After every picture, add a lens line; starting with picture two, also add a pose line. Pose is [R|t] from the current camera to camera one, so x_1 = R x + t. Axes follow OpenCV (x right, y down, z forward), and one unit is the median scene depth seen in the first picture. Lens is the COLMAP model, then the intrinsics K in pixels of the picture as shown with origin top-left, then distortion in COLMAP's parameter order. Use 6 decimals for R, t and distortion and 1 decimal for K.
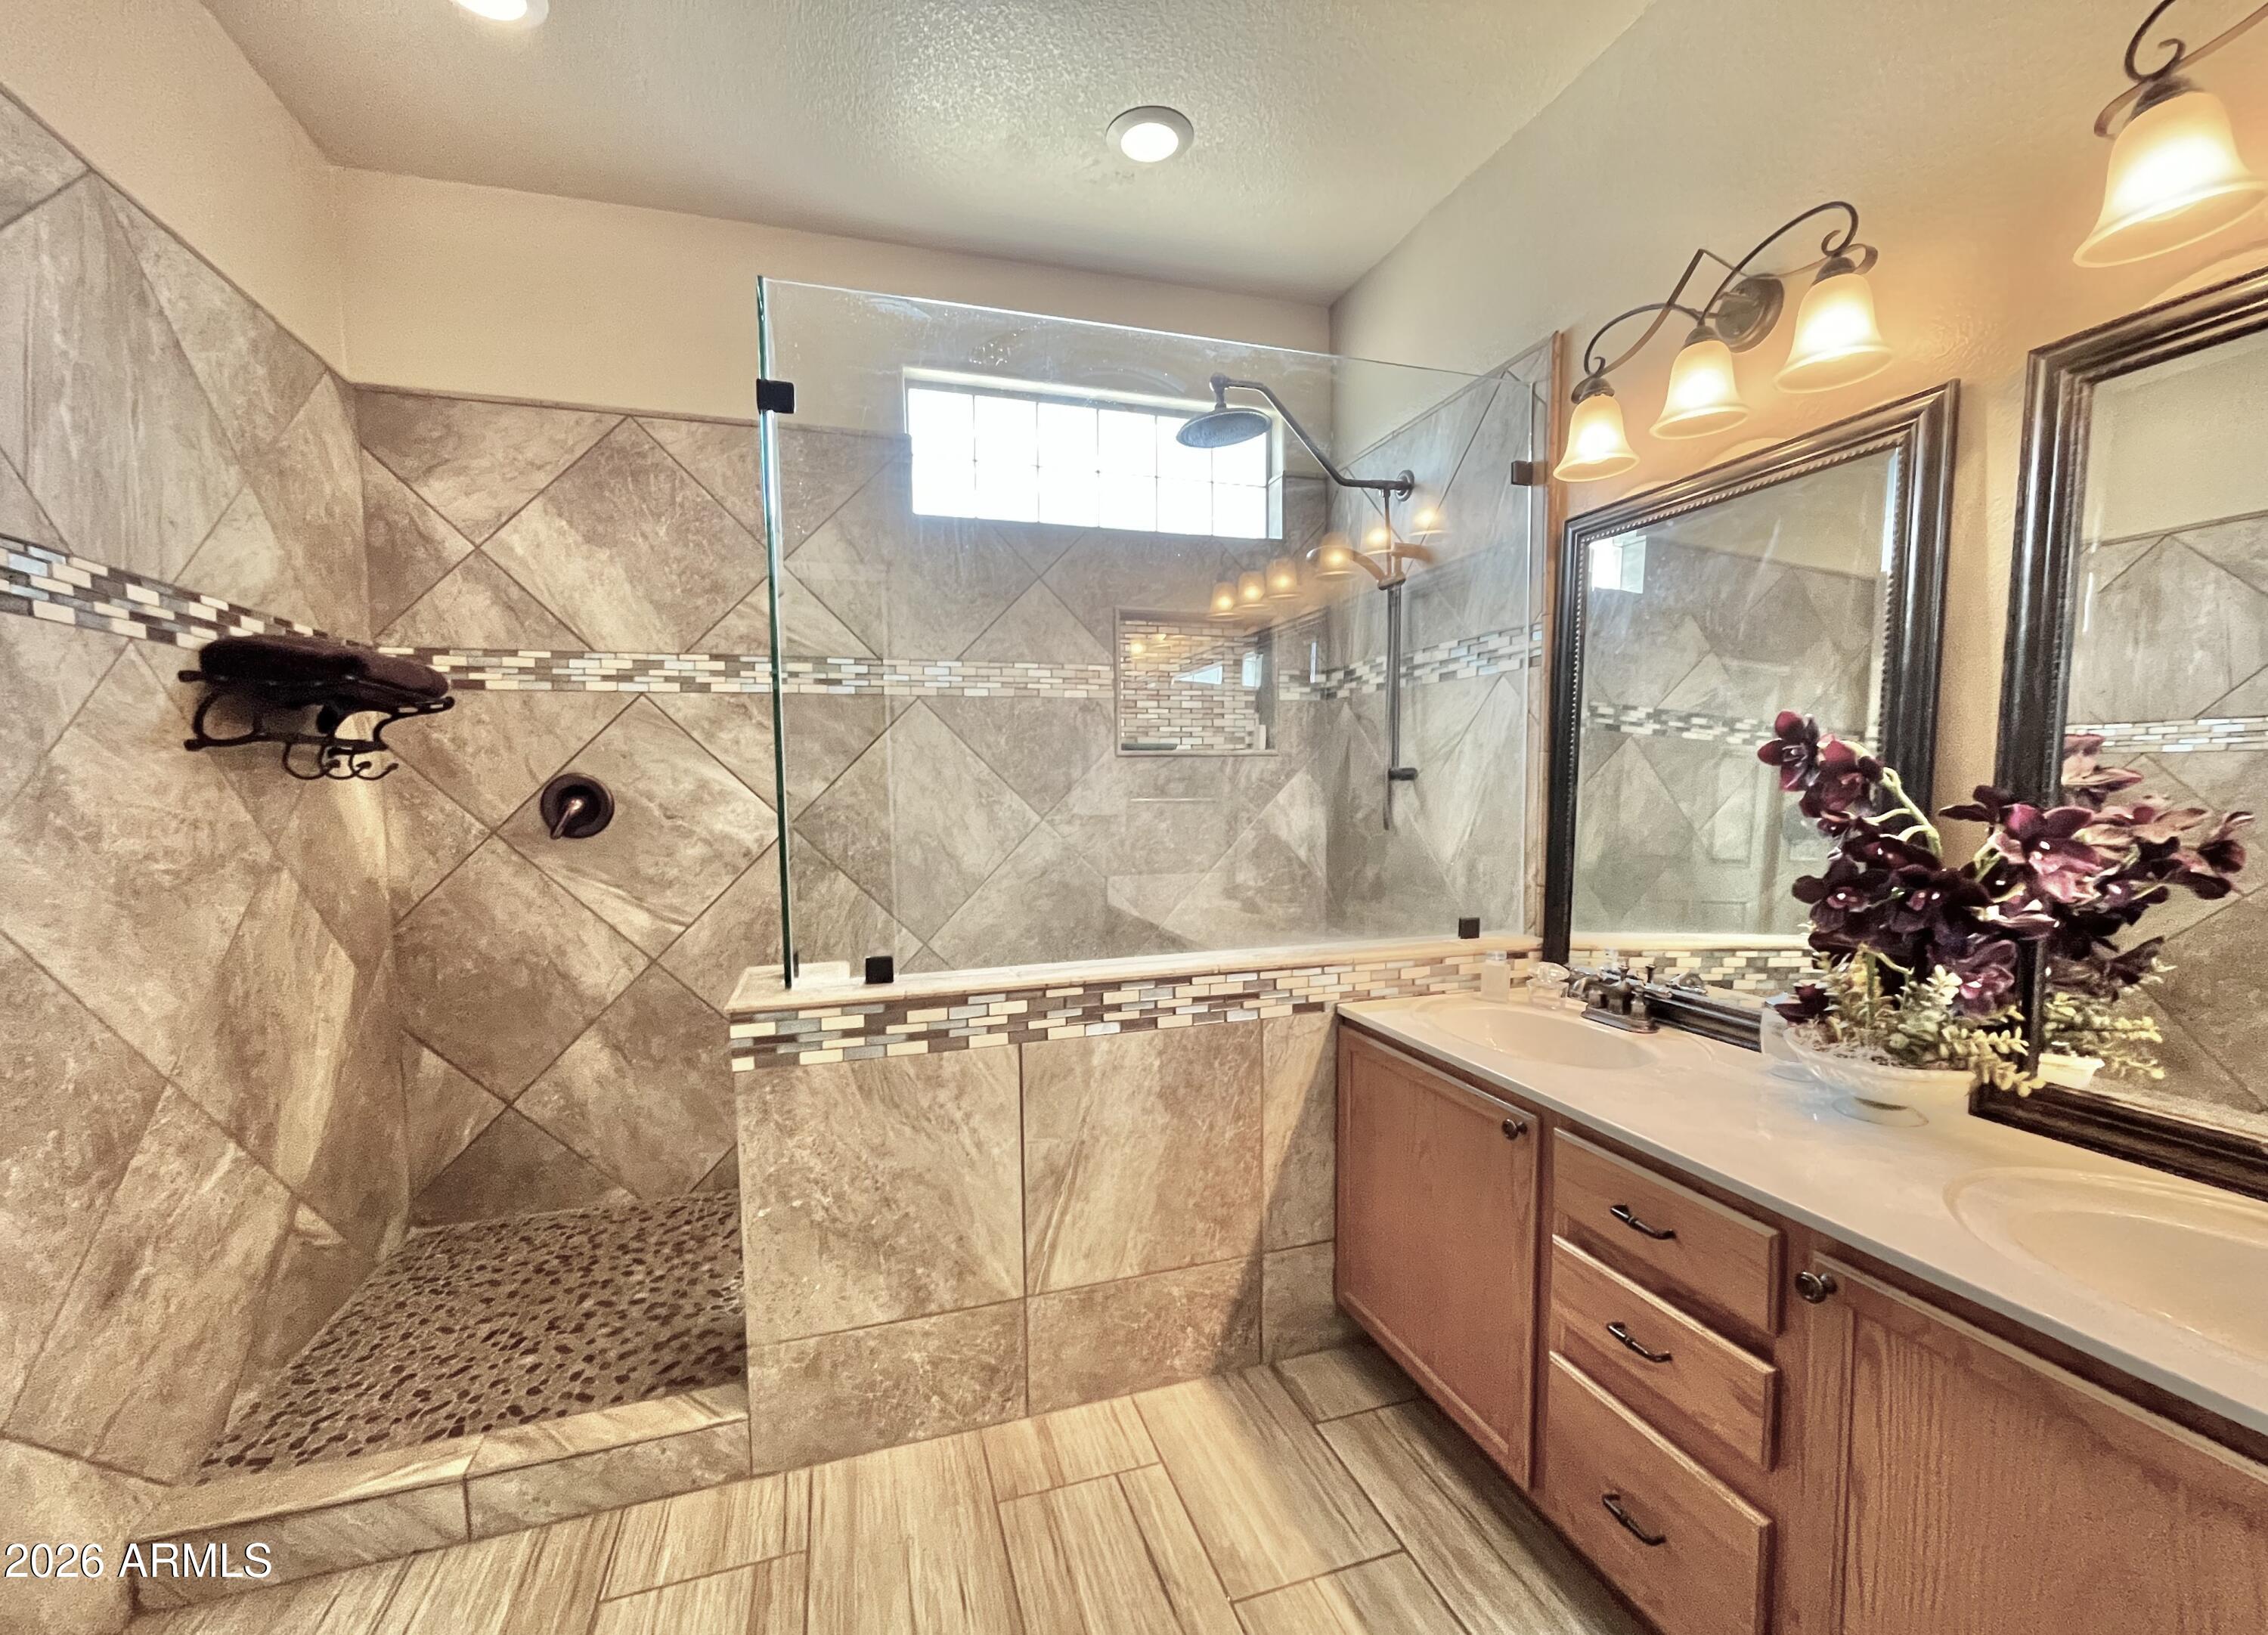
lens RADIAL K [[899.9, 0, 1119.2], [0, 899.9, 851.7], [0, 0, 1]] dist [0.001108, -0.000117]
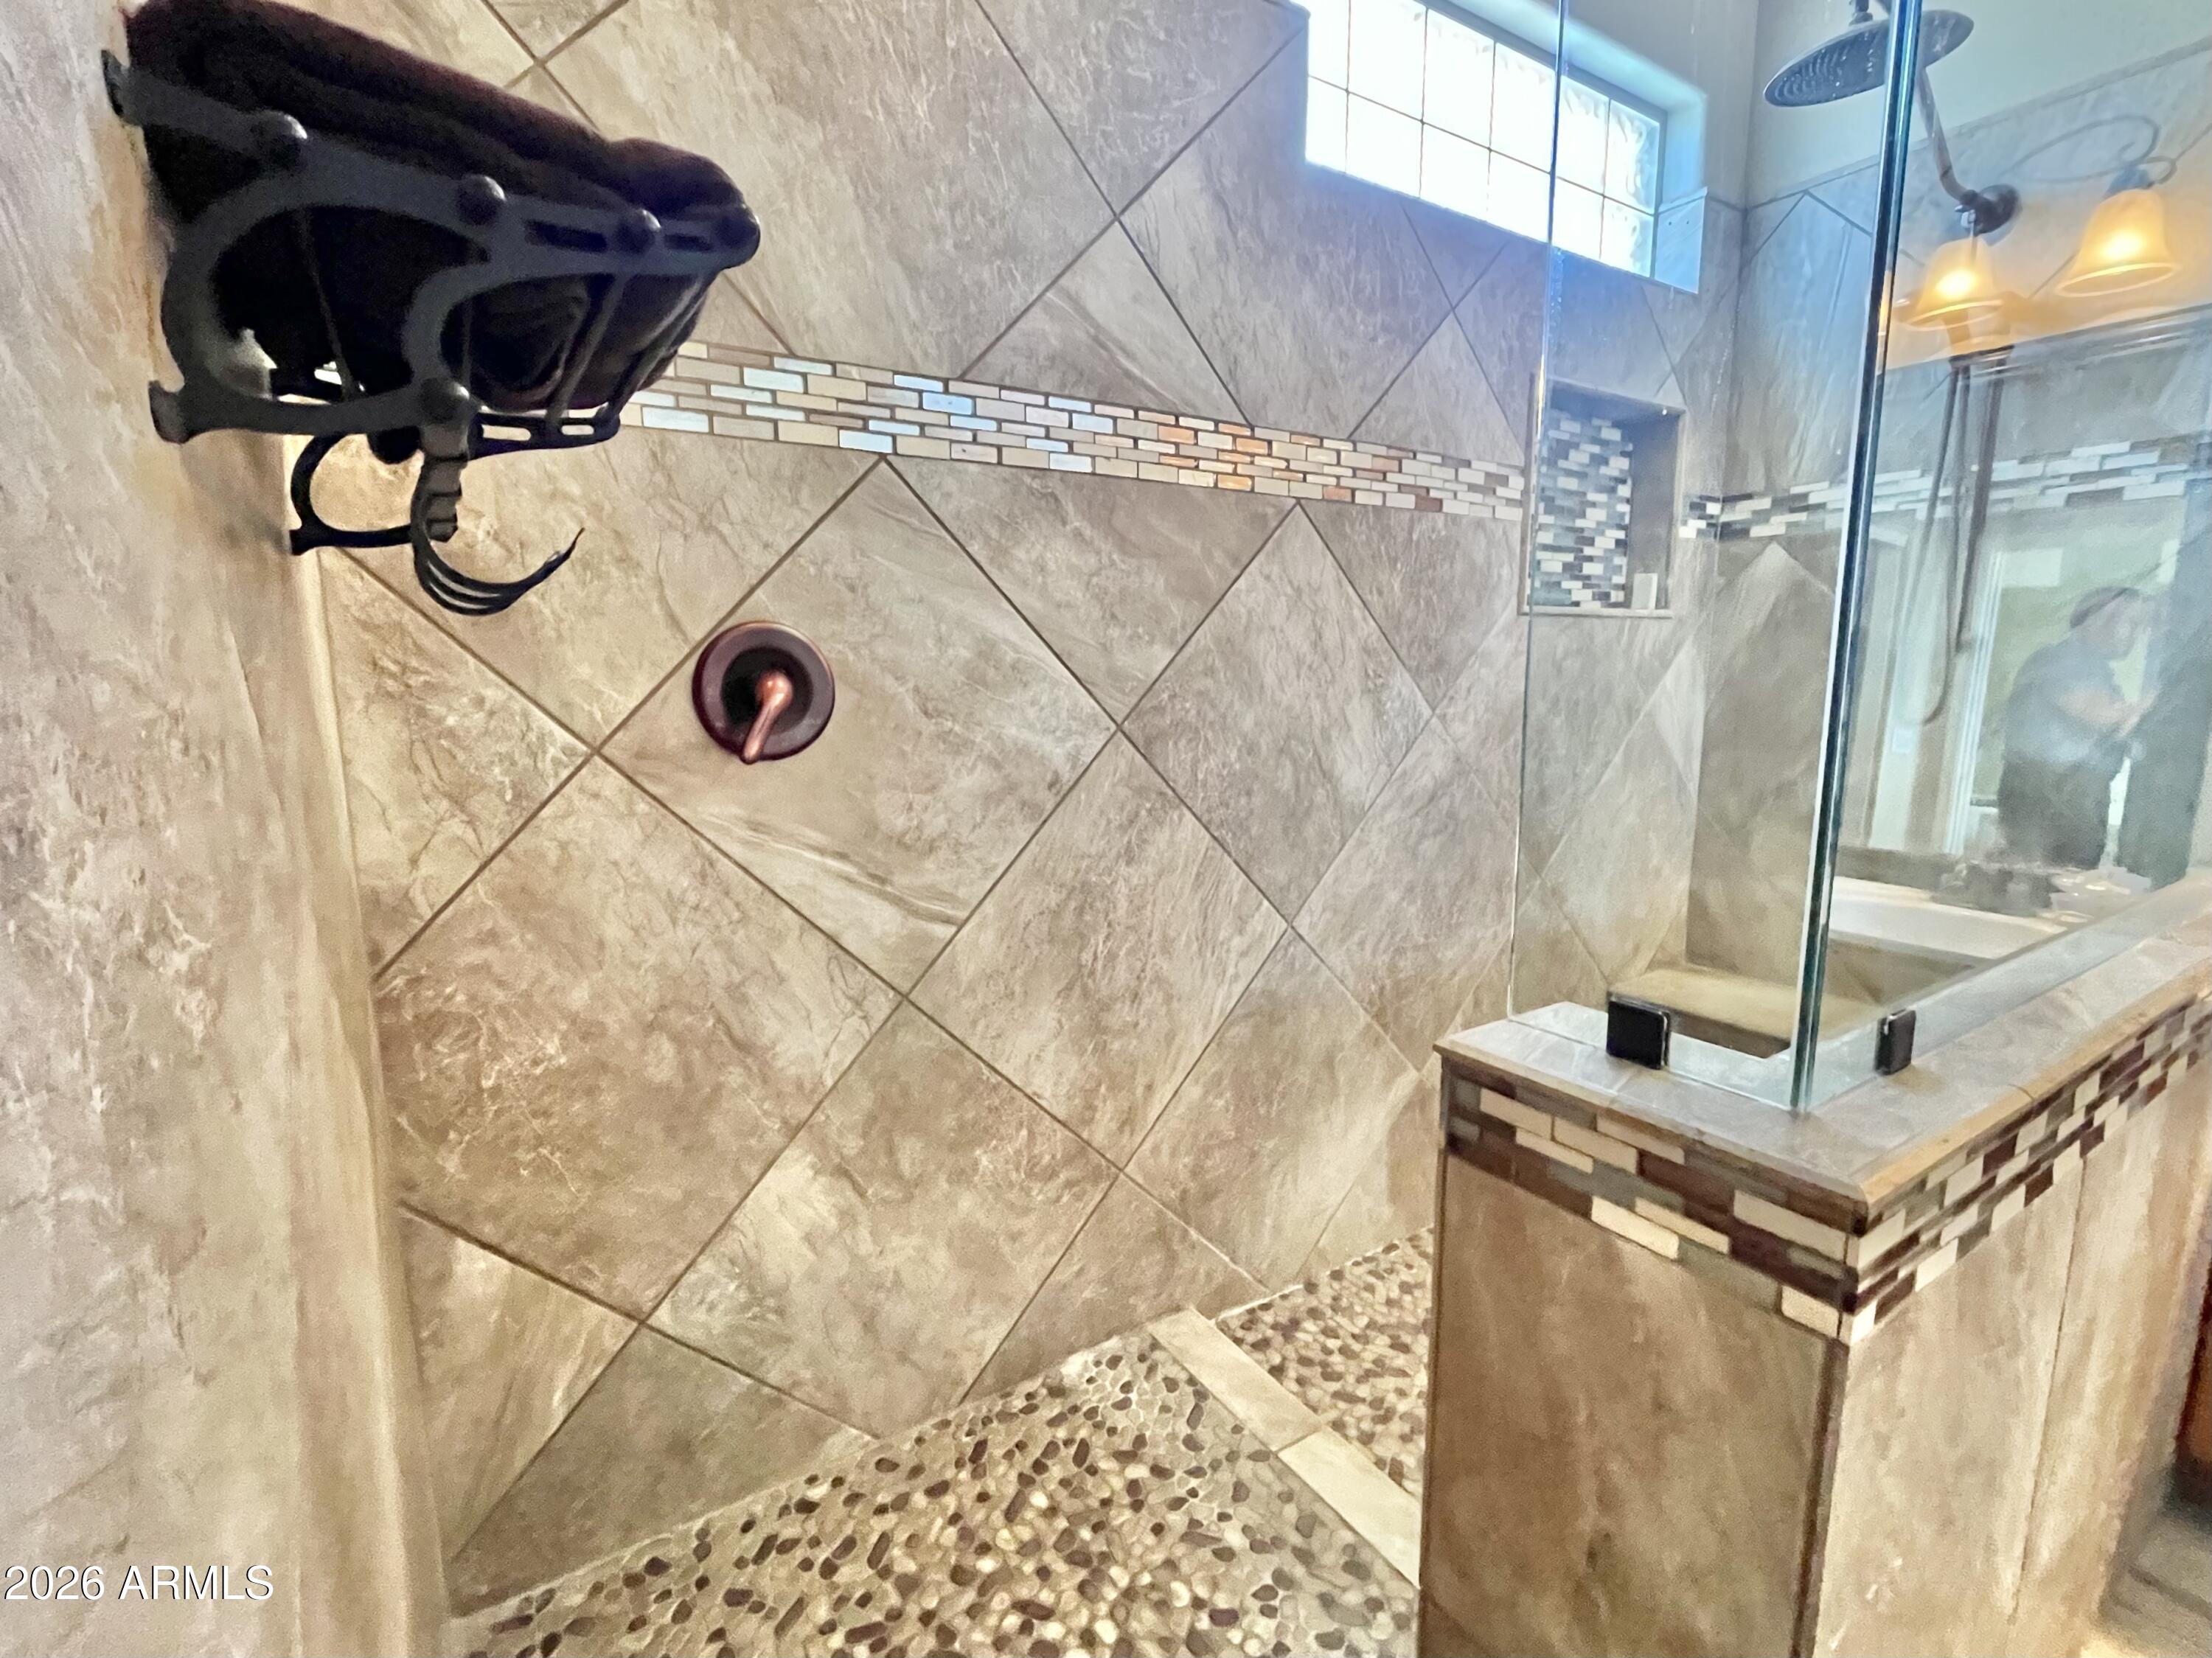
lens RADIAL K [[992.8, 0, 1098.6], [0, 992.8, 826.3], [0, 0, 1]] dist [0.000593, 0.000117]
pose [[0.966882, -0.036964, 0.252531, -0.579733], [0.017343, 0.996685, 0.079485, -0.019487], [-0.254632, -0.072473, 0.964318, 0.458993]]
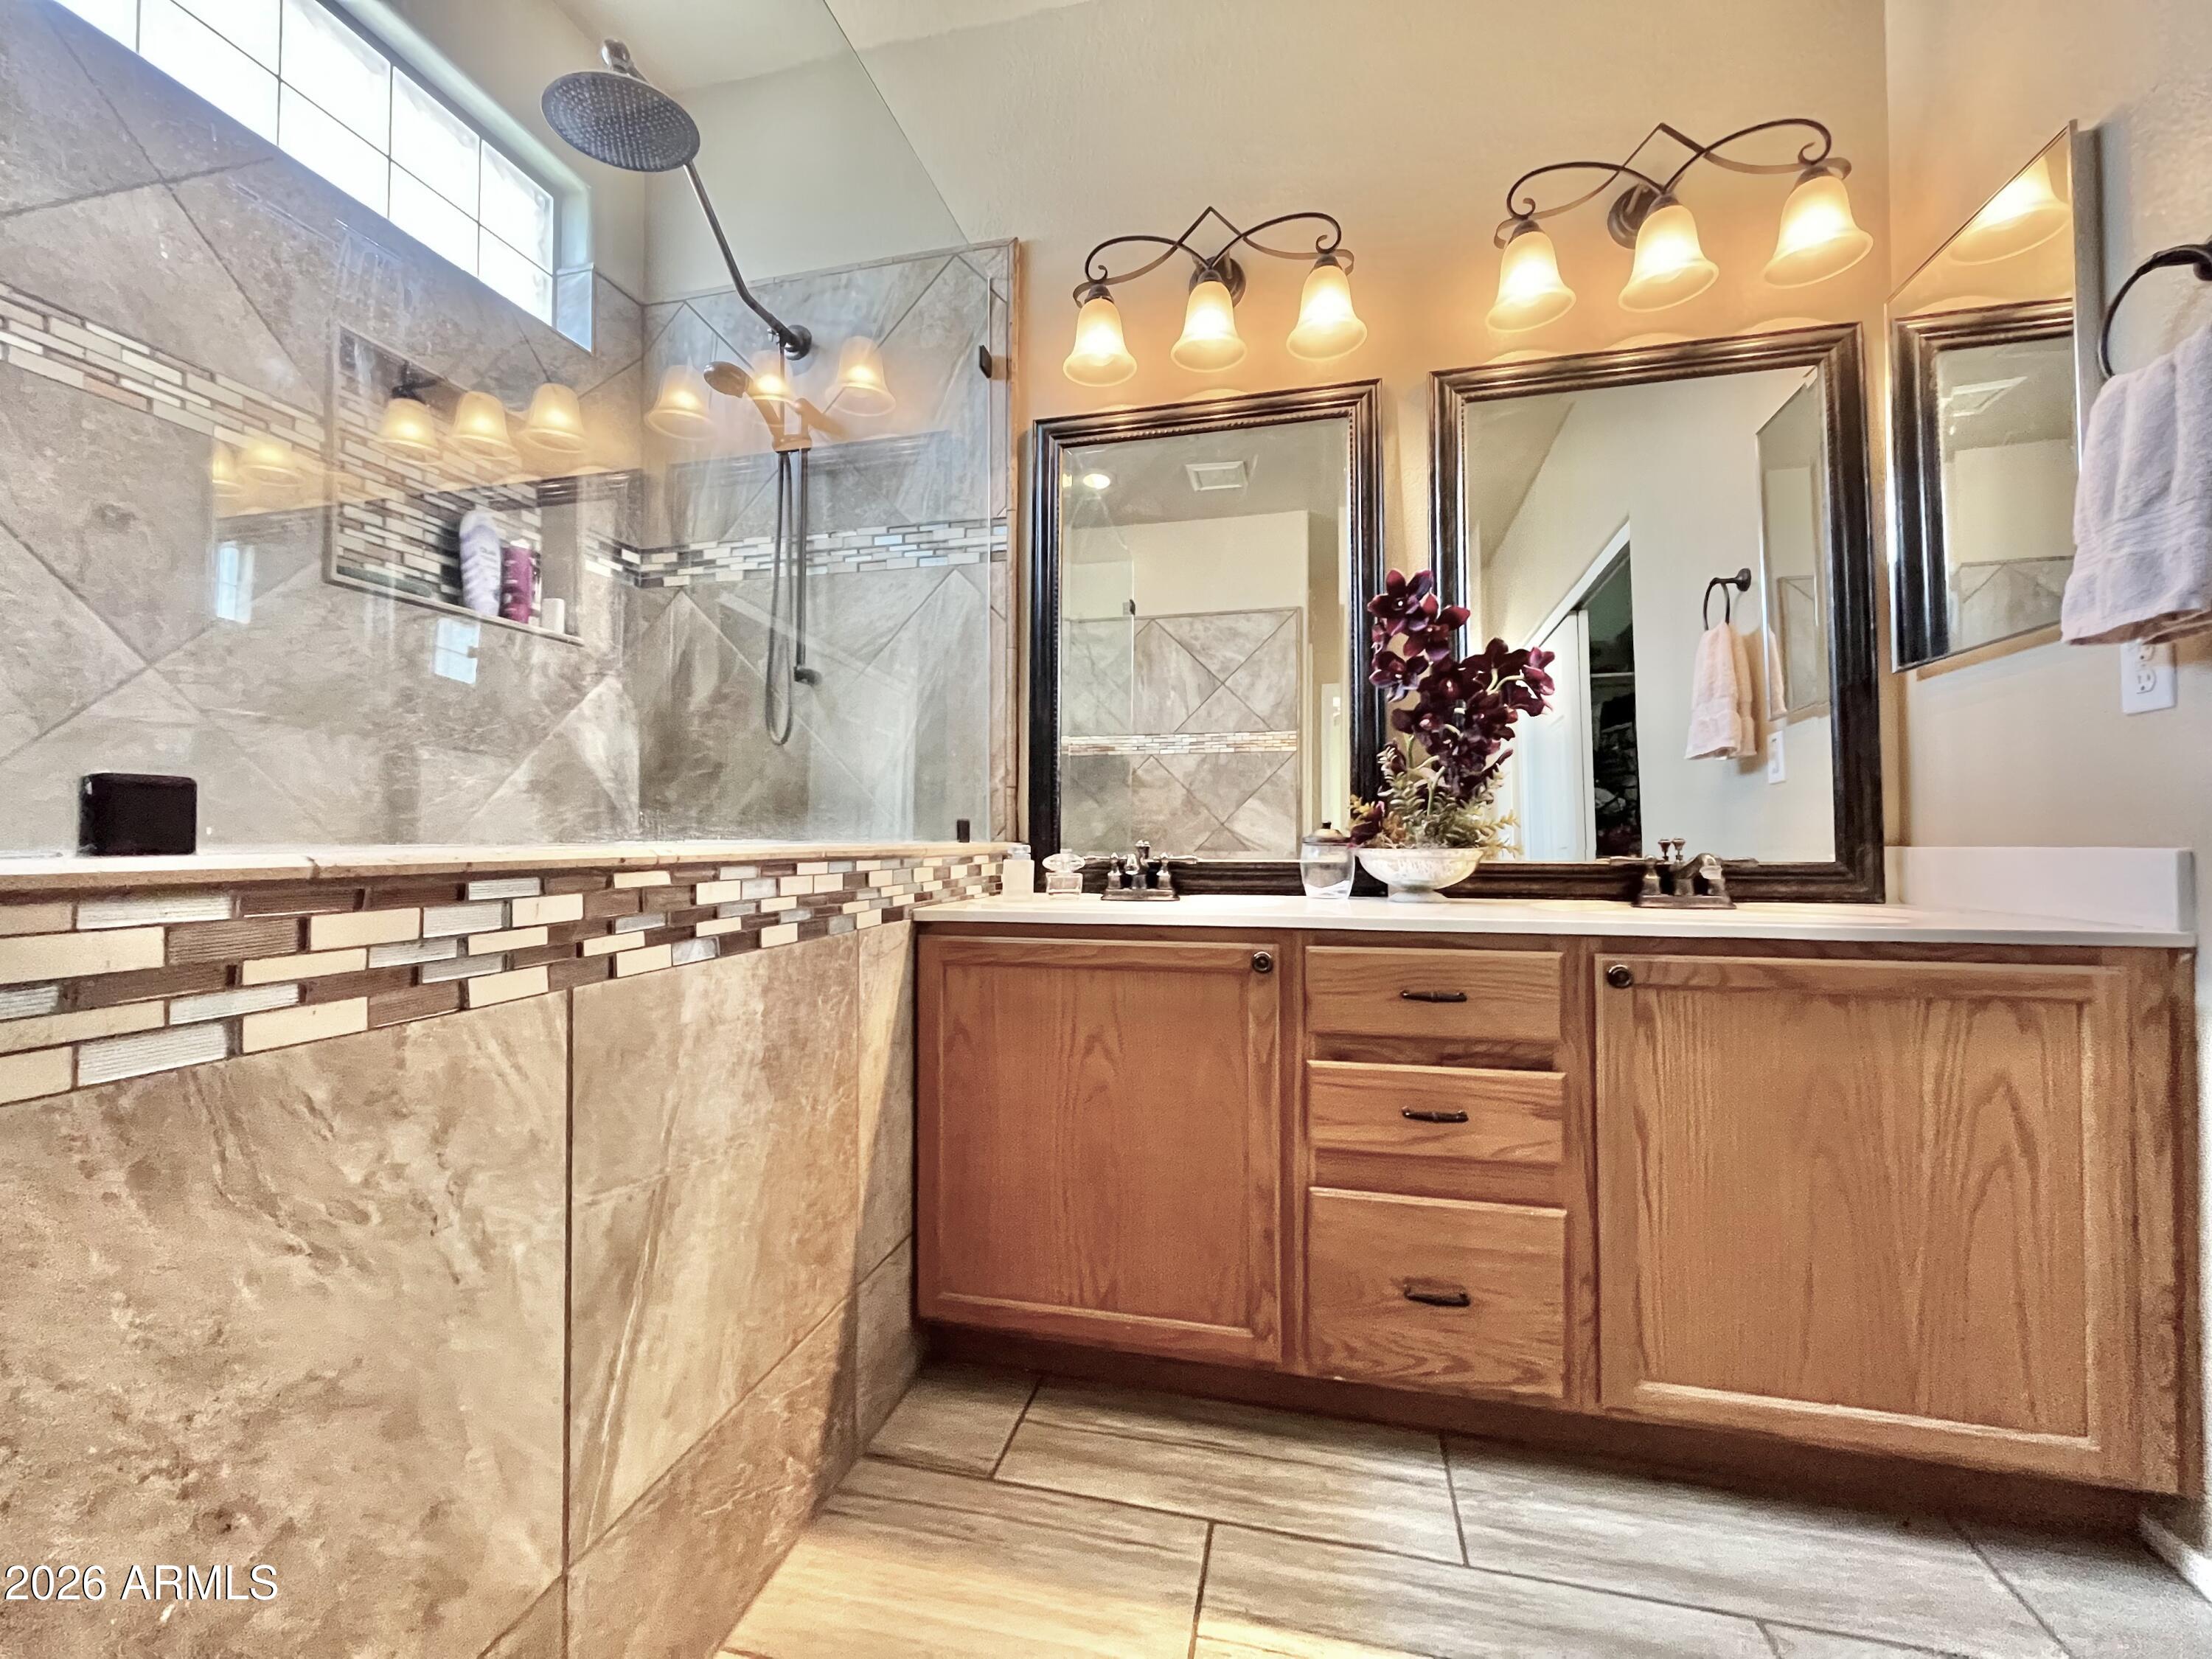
lens RADIAL K [[891.4, 0, 1093.3], [0, 891.4, 824.6], [0, 0, 1]] dist [-0.003379, 0.000374]
pose [[0.526129, 0.023533, 0.850079, -0.262212], [0.057277, 0.996367, -0.063032, 0.127746], [-0.848474, 0.081853, 0.522869, 0.391103]]
